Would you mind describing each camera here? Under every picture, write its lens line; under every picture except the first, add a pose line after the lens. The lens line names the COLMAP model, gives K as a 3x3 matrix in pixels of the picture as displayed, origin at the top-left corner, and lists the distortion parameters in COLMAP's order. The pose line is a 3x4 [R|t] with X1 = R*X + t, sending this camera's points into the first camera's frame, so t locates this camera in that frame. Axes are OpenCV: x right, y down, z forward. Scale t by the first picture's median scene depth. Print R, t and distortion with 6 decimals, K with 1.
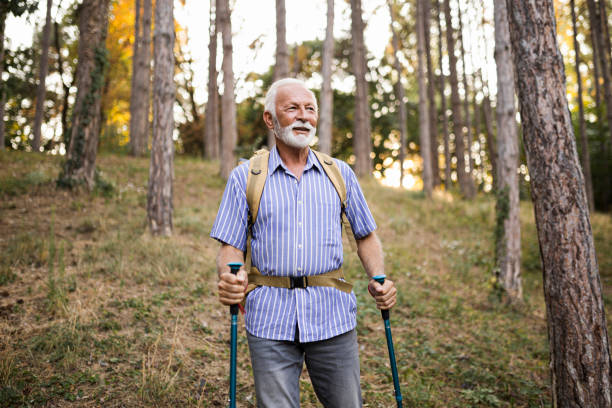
lens RADIAL K [[573.1, 0, 303.4], [0, 573.1, 188.8], [0, 0, 1]] dist [0.010956, 0.000000]
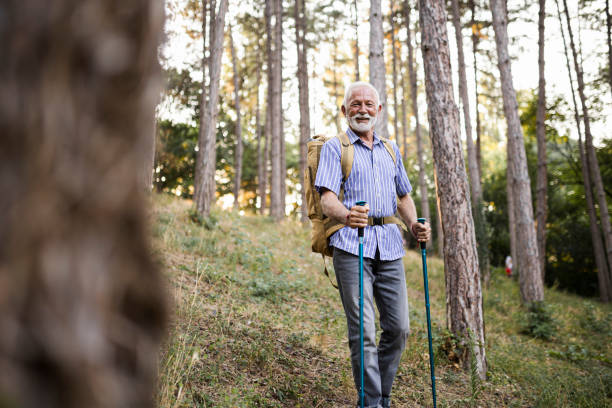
lens RADIAL K [[573.1, 0, 307.3], [0, 573.1, 204.8], [0, 0, 1]] dist [0.010956, 0.000000]
pose [[0.958014, 0.067169, 0.278742, -0.385134], [-0.051225, 0.996628, -0.064105, 0.169444], [-0.282107, 0.047135, 0.958224, -0.391146]]
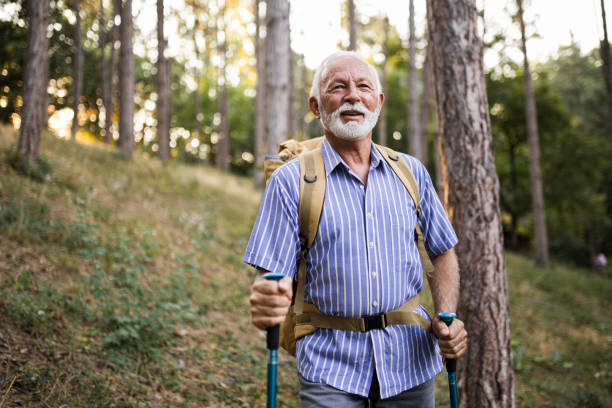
lens RADIAL K [[573.1, 0, 303.9], [0, 573.1, 202.8], [0, 0, 1]] dist [0.010956, 0.000000]
pose [[0.853965, 0.040745, 0.518732, -0.278940], [-0.080973, 0.995190, 0.055132, -0.013492], [-0.513991, -0.089084, 0.853157, 0.374210]]
